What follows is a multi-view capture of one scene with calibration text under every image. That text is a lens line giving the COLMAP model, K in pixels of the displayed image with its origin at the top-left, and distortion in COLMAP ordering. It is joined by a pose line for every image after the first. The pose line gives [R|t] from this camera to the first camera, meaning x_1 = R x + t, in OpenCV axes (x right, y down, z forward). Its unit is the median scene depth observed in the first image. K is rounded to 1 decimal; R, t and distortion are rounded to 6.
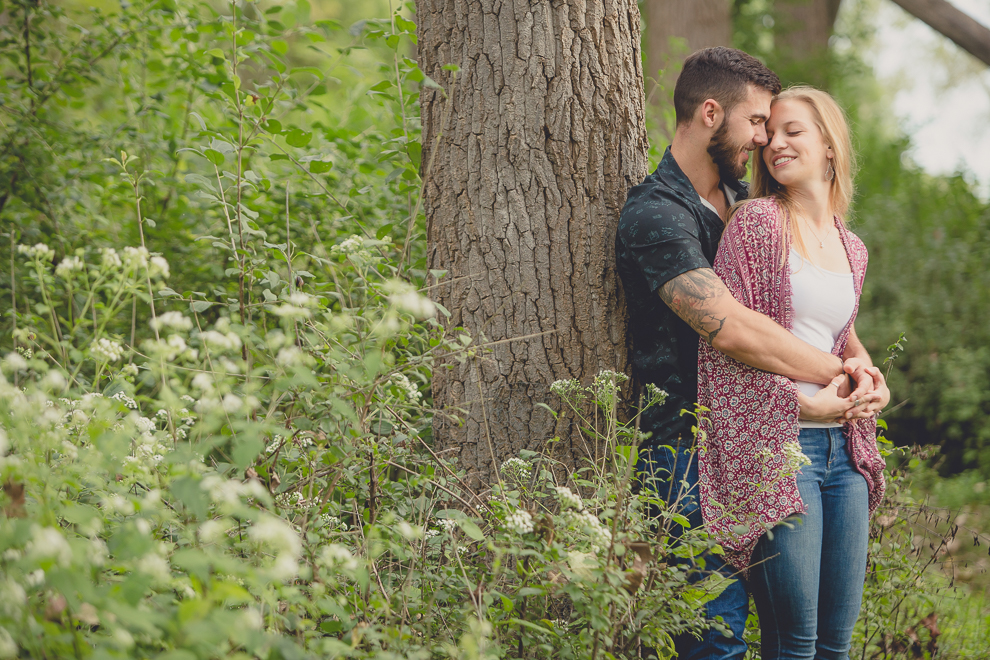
lens RADIAL K [[3655.0, 0, 495.0], [0, 3655.0, 330.0], [0, 0, 1]] dist [0.164434, -2.720356]
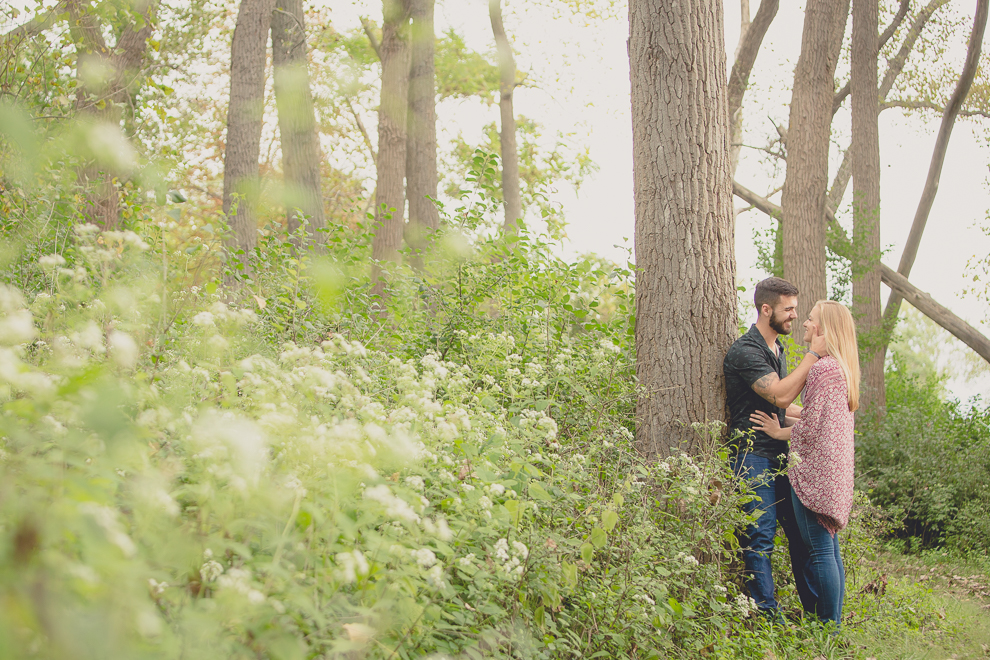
lens RADIAL K [[2164.5, 0, 495.0], [0, 2164.5, 330.0], [0, 0, 1]] dist [-0.278684, 0.192350]
pose [[0.993439, 0.030960, -0.110089, 0.040068], [-0.040869, 0.995200, -0.088924, 0.077094], [0.106808, 0.092840, 0.989936, -0.302189]]
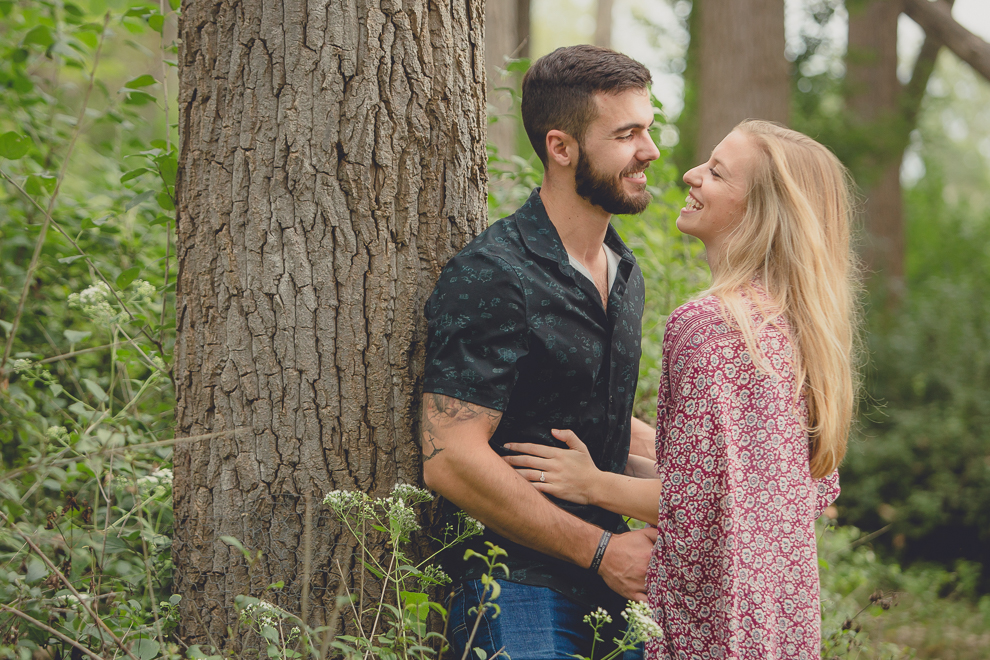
lens RADIAL K [[3498.8, 0, 495.0], [0, 3498.8, 330.0], [0, 0, 1]] dist [0.076374, 0.259948]
pose [[0.997915, 0.049752, -0.041117, 0.074953], [-0.050497, 0.998575, -0.017284, -0.008147], [0.040198, 0.019325, 0.999005, 0.307384]]
